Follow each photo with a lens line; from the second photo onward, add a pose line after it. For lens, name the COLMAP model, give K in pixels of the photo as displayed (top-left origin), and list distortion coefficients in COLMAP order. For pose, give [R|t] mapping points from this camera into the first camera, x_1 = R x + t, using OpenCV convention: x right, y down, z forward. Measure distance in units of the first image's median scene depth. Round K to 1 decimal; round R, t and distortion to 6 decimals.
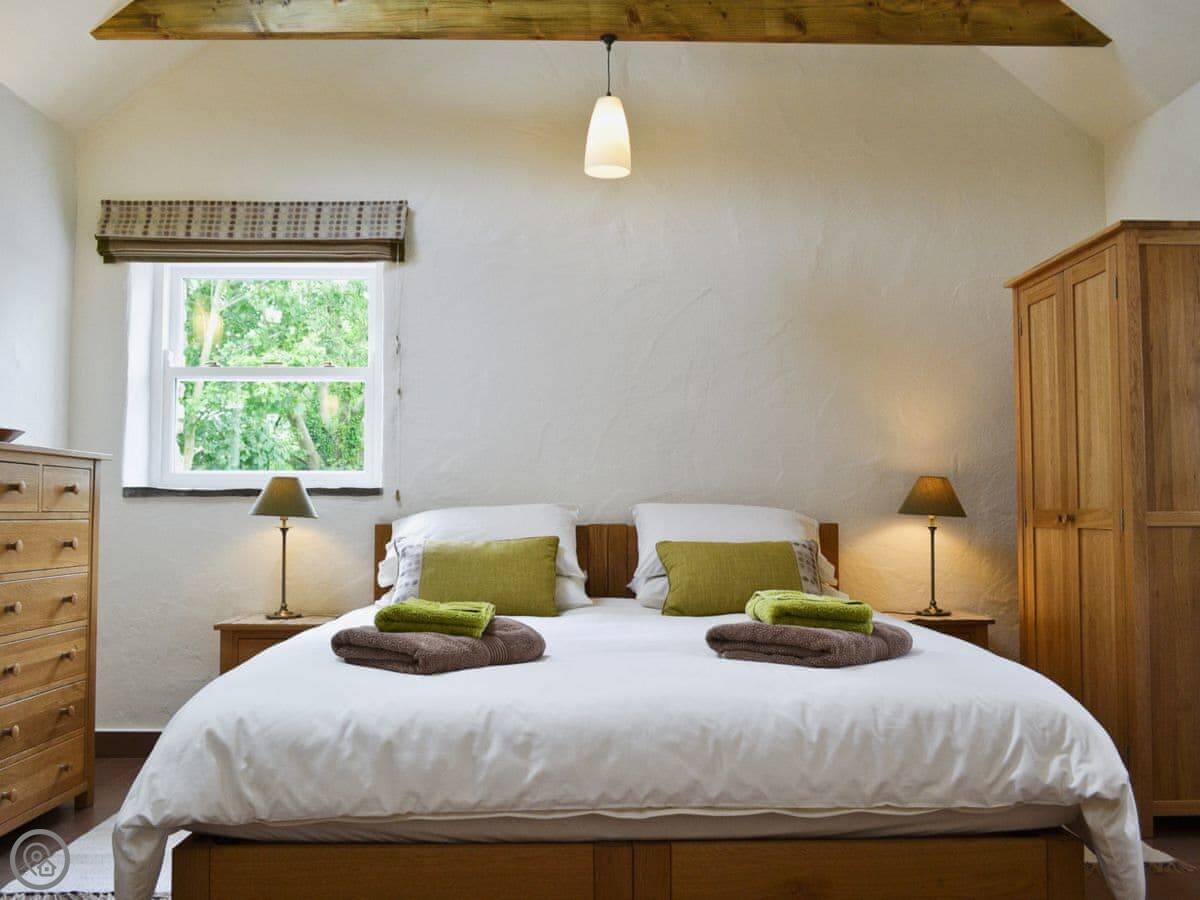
lens RADIAL K [[1073.4, 0, 595.7], [0, 1073.4, 451.9], [0, 0, 1]] dist [-0.040793, -0.003431]
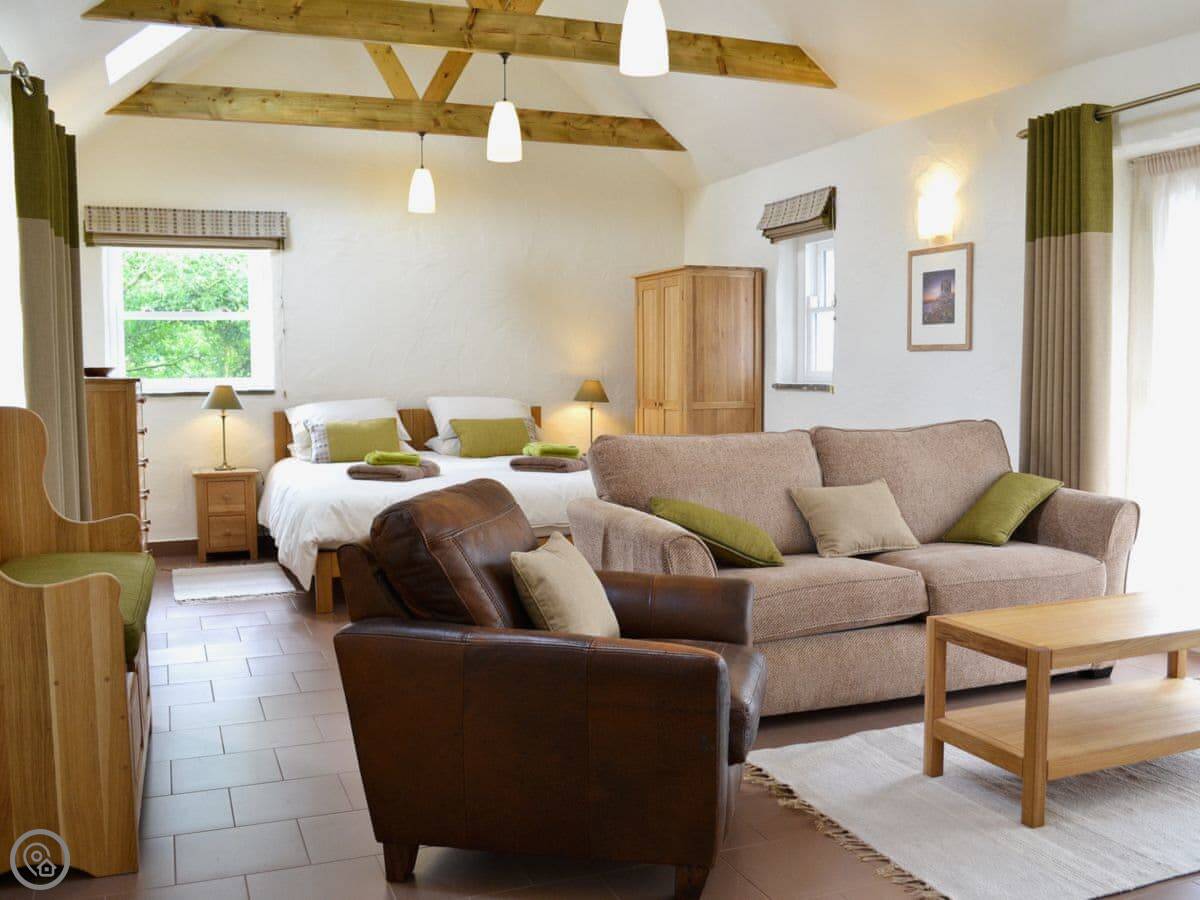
lens RADIAL K [[1139.6, 0, 600.0], [0, 1139.6, 450.0], [0, 0, 1]] dist [-0.083941, 0.027036]
pose [[0.938193, -0.031894, 0.344640, -0.367816], [-0.011838, 0.992206, 0.124047, -0.105988], [-0.345910, -0.120460, 0.930503, -0.882226]]
